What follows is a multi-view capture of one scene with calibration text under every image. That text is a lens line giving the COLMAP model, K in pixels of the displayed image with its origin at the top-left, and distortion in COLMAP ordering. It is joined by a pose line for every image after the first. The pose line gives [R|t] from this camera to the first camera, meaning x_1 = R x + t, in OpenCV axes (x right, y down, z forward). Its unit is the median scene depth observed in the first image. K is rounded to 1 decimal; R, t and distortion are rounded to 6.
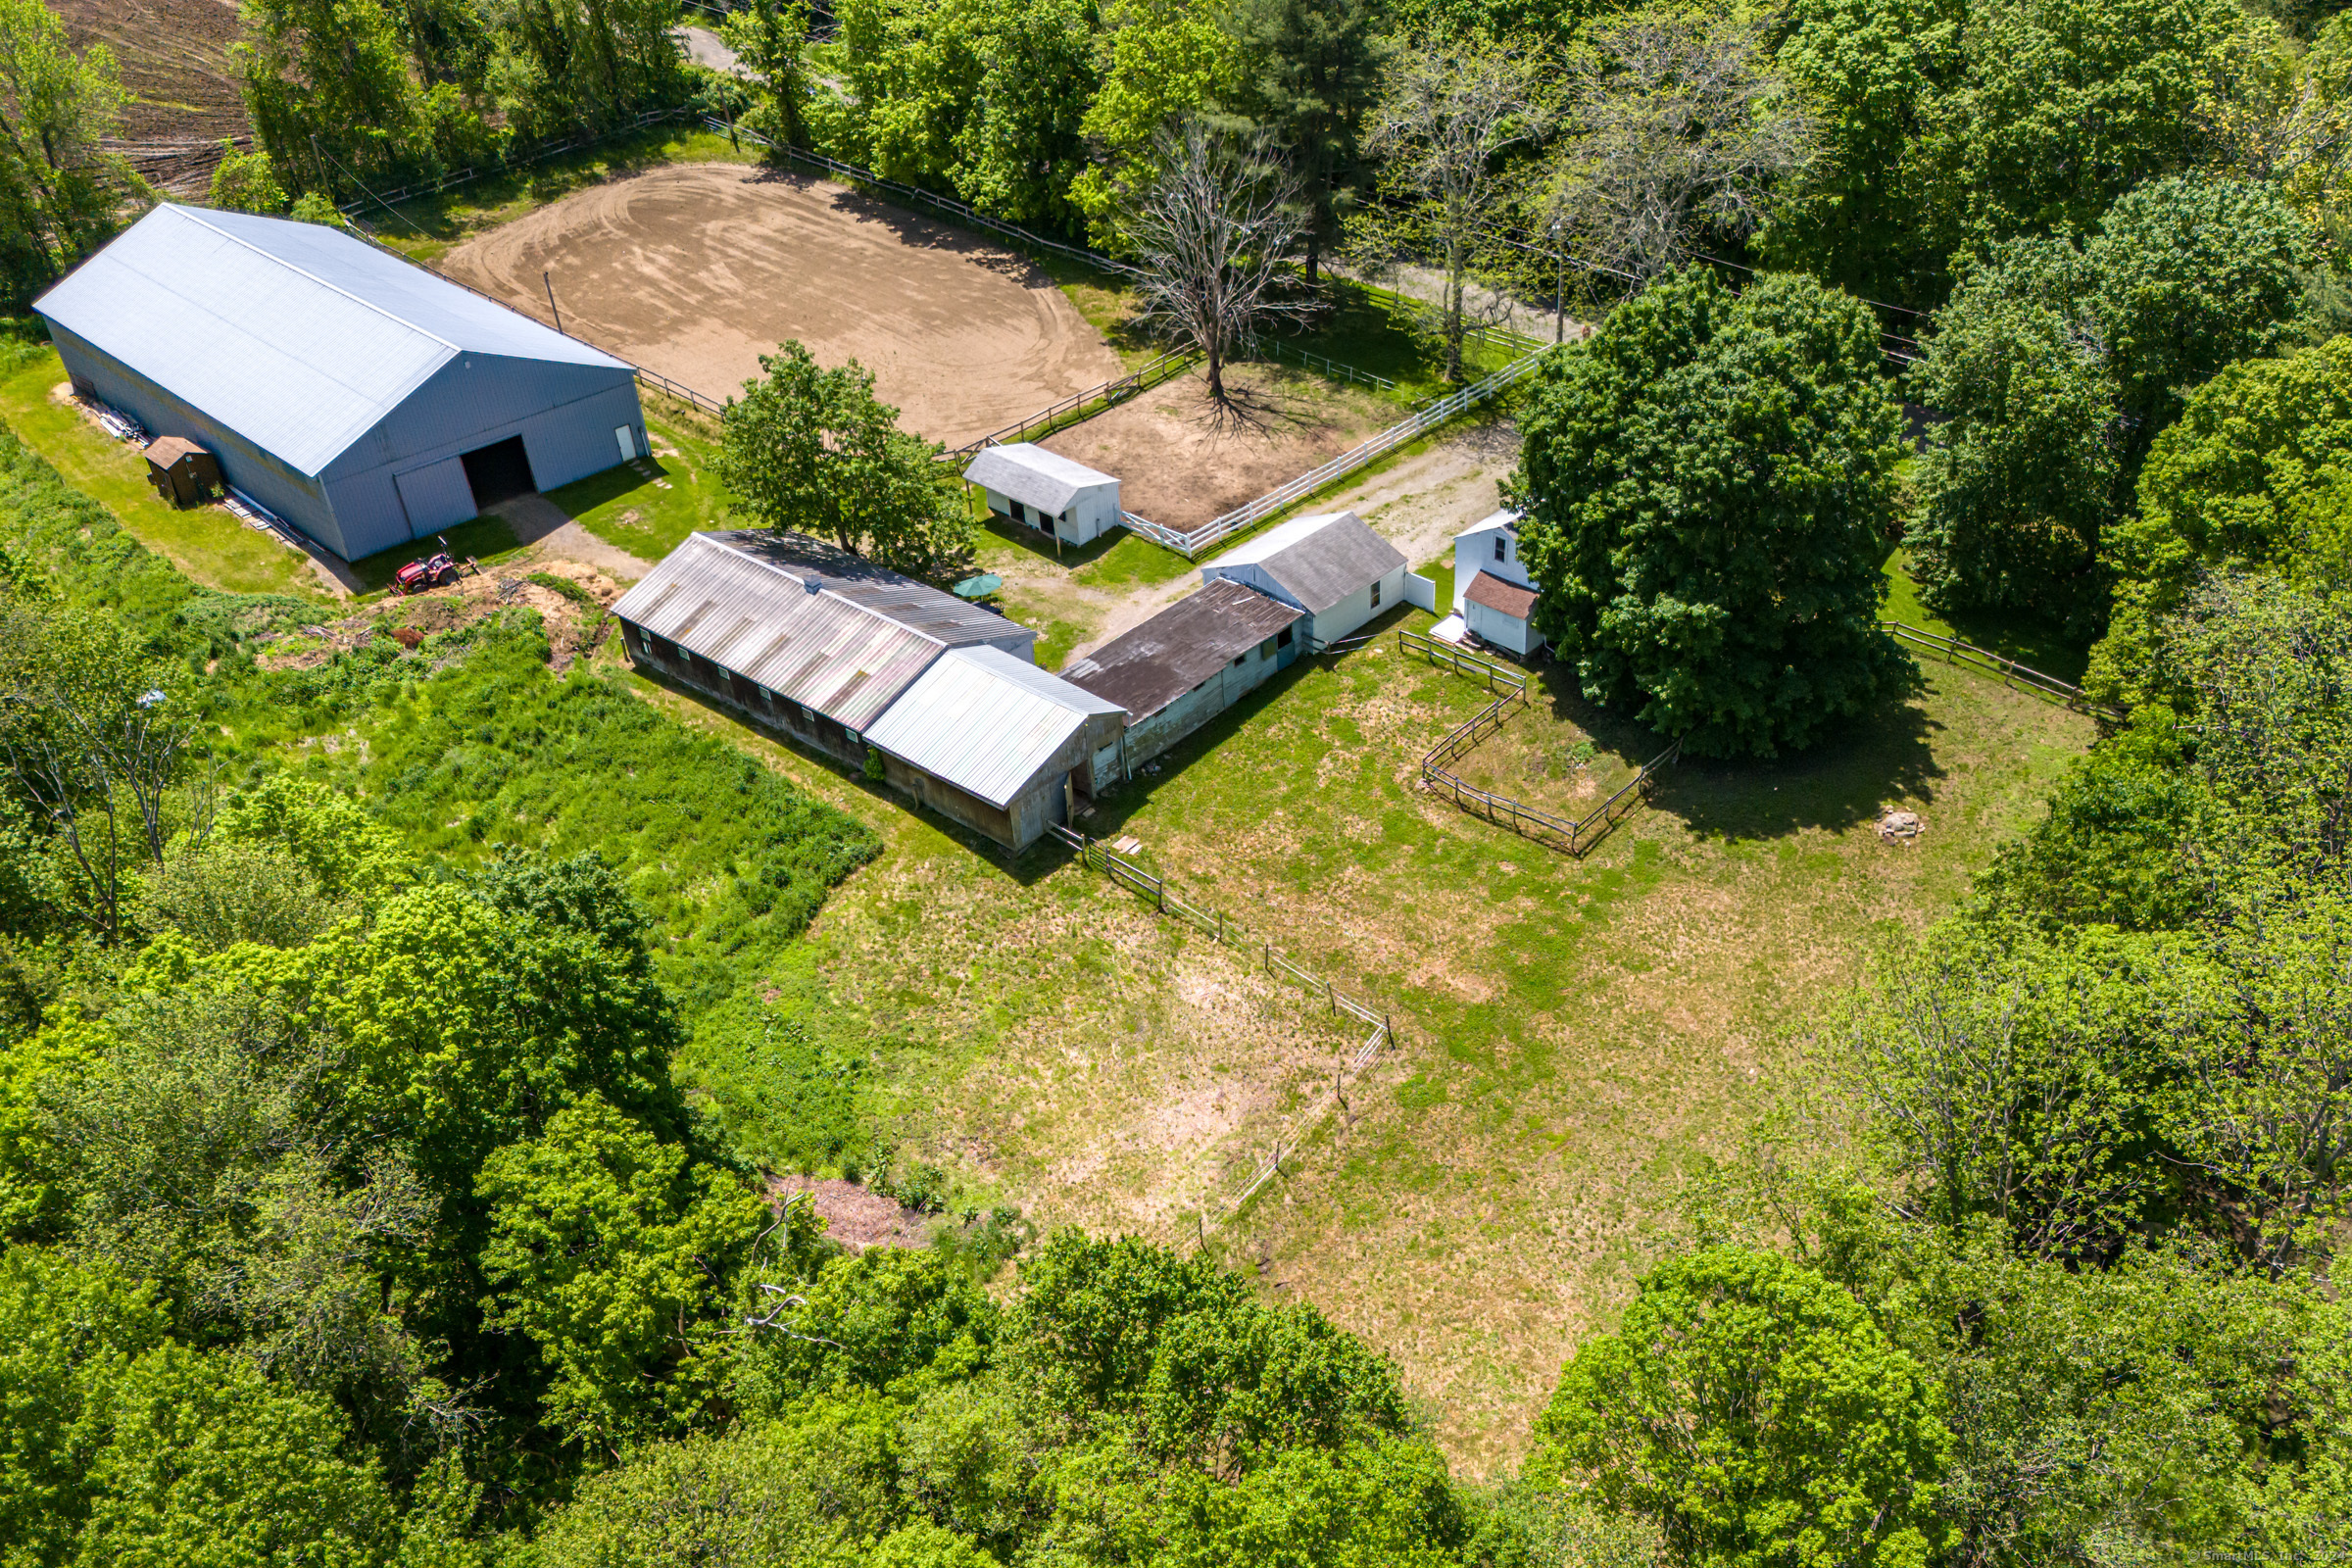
lens RADIAL K [[1904.6, 0, 1267.0], [0, 1904.6, 880.3], [0, 0, 1]] dist [0.048613, -0.003565]
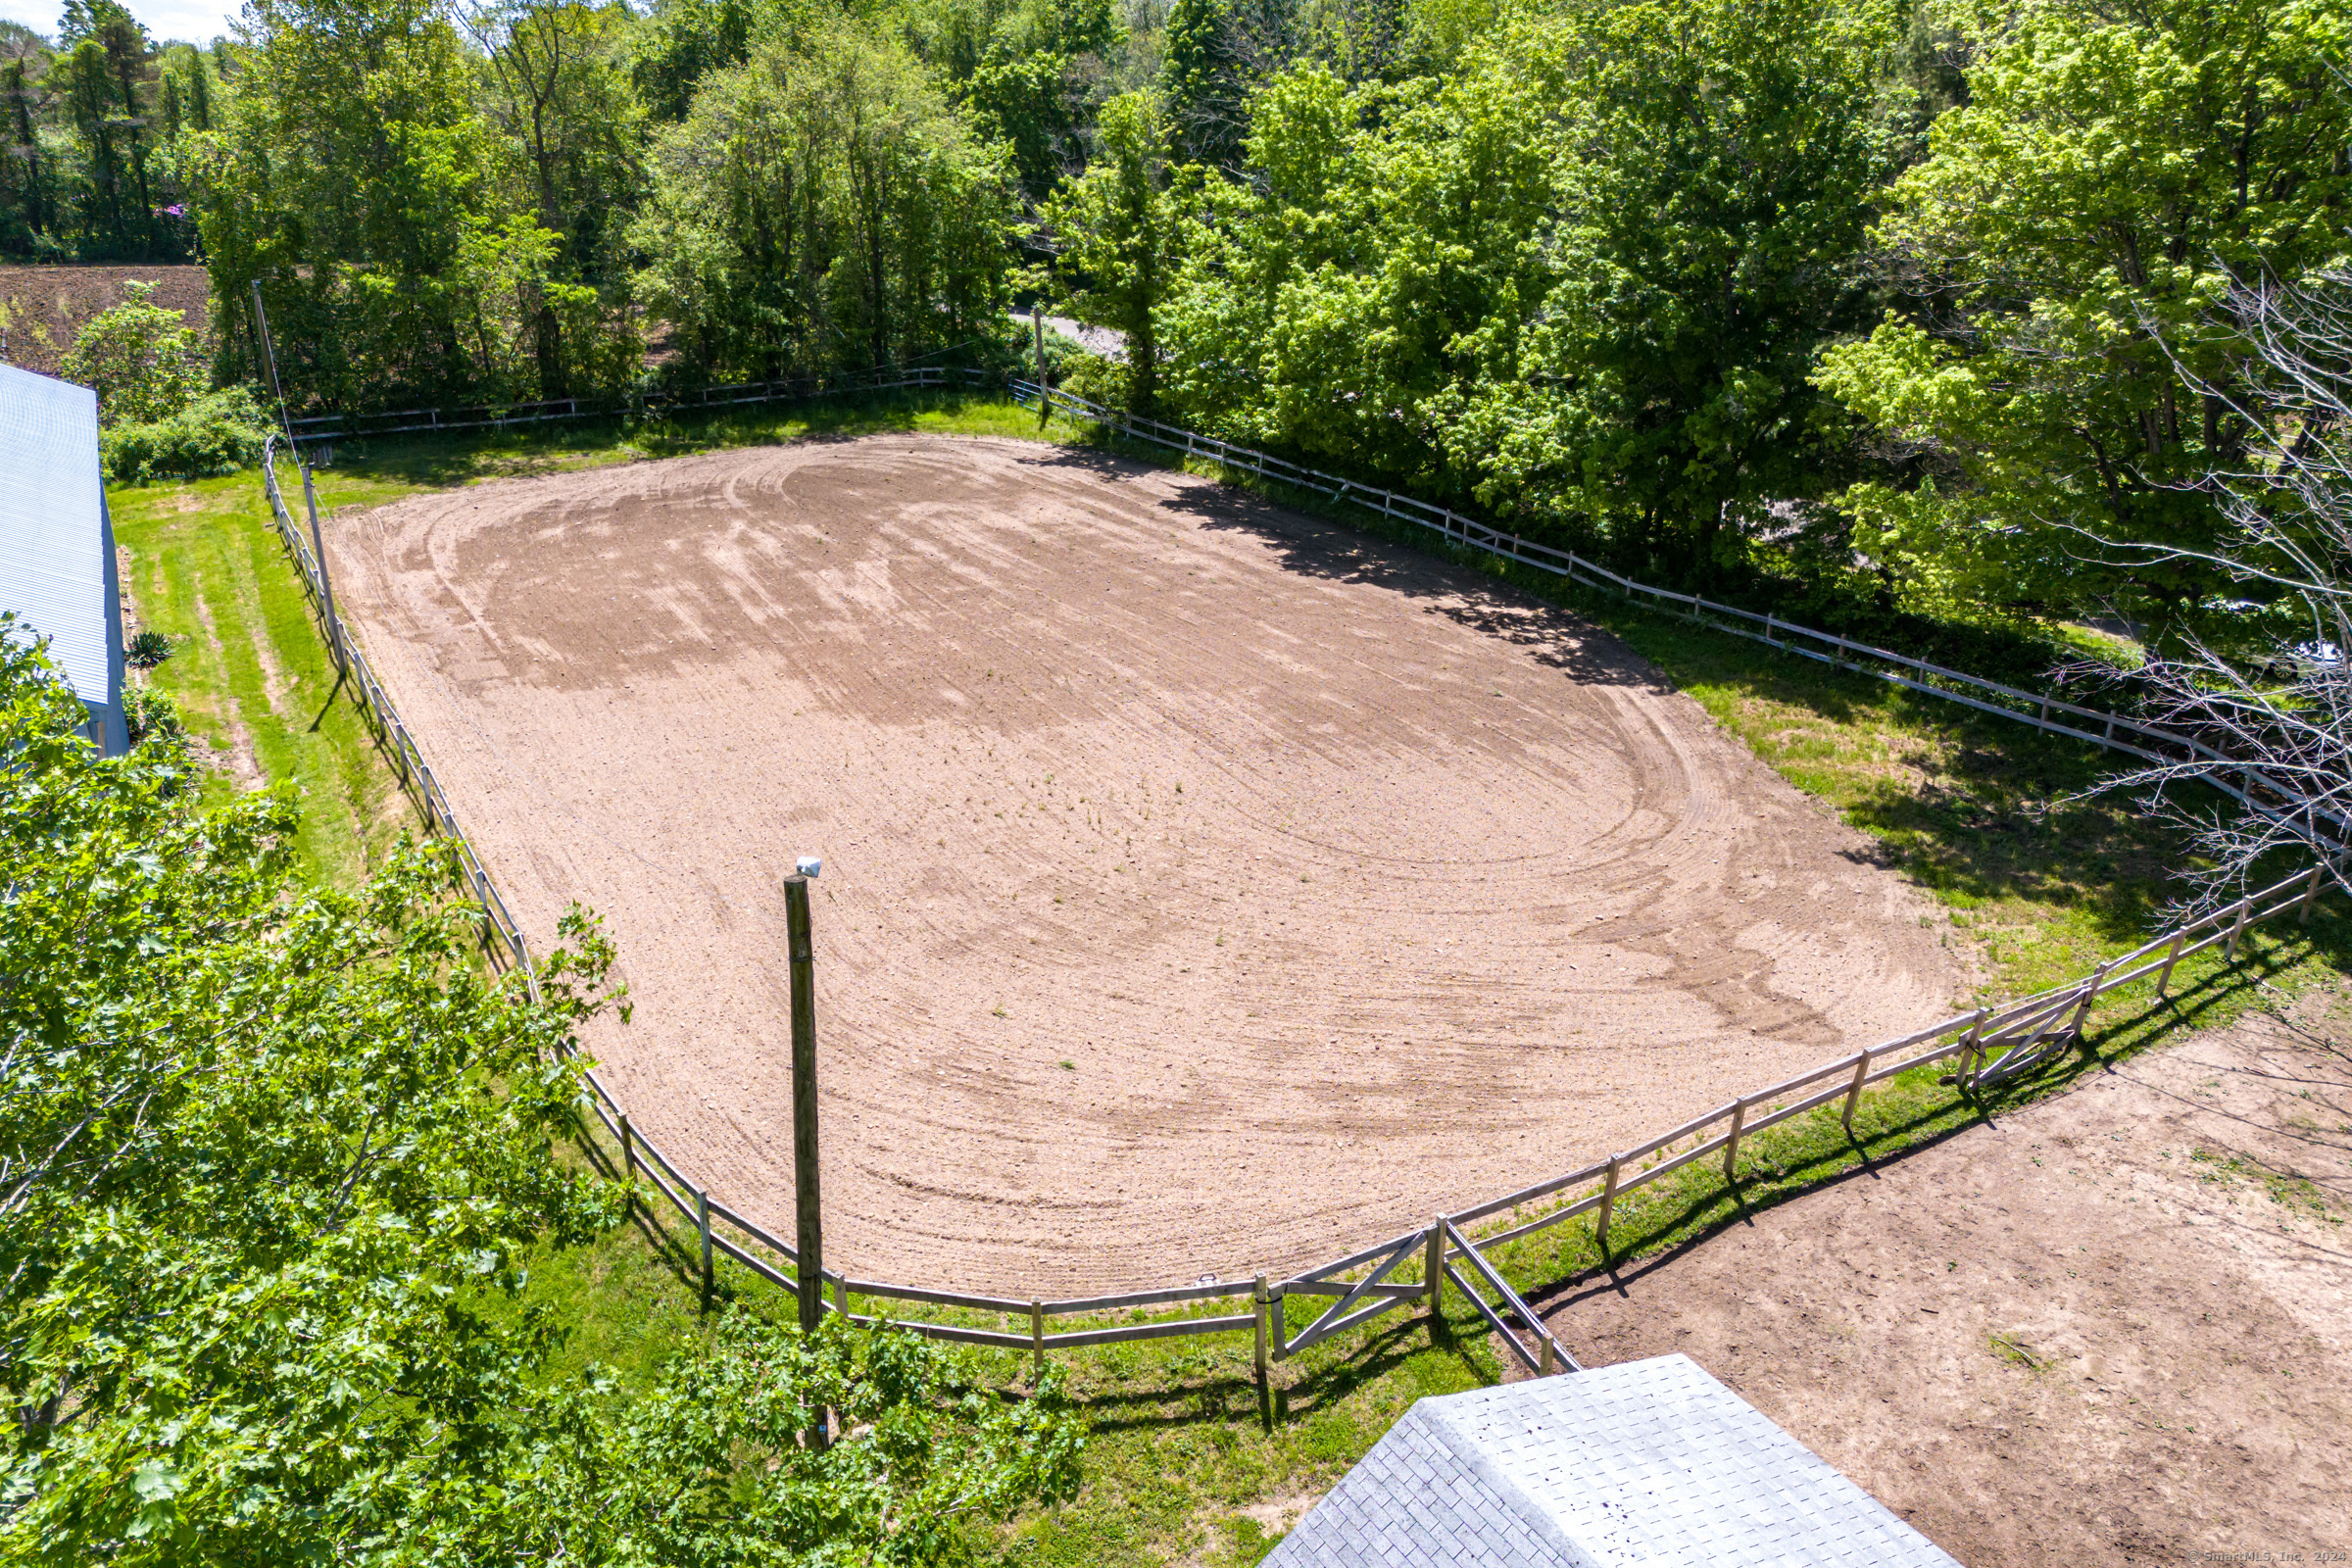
lens RADIAL K [[1725.4, 0, 1176.0], [0, 1725.4, 784.0], [0, 0, 1]] dist [0.042021, -0.000194]
pose [[0.953775, 0.136963, -0.267498, -0.153883], [-0.212405, 0.936915, -0.277623, -0.259042], [0.212599, 0.321608, 0.922697, 0.971068]]
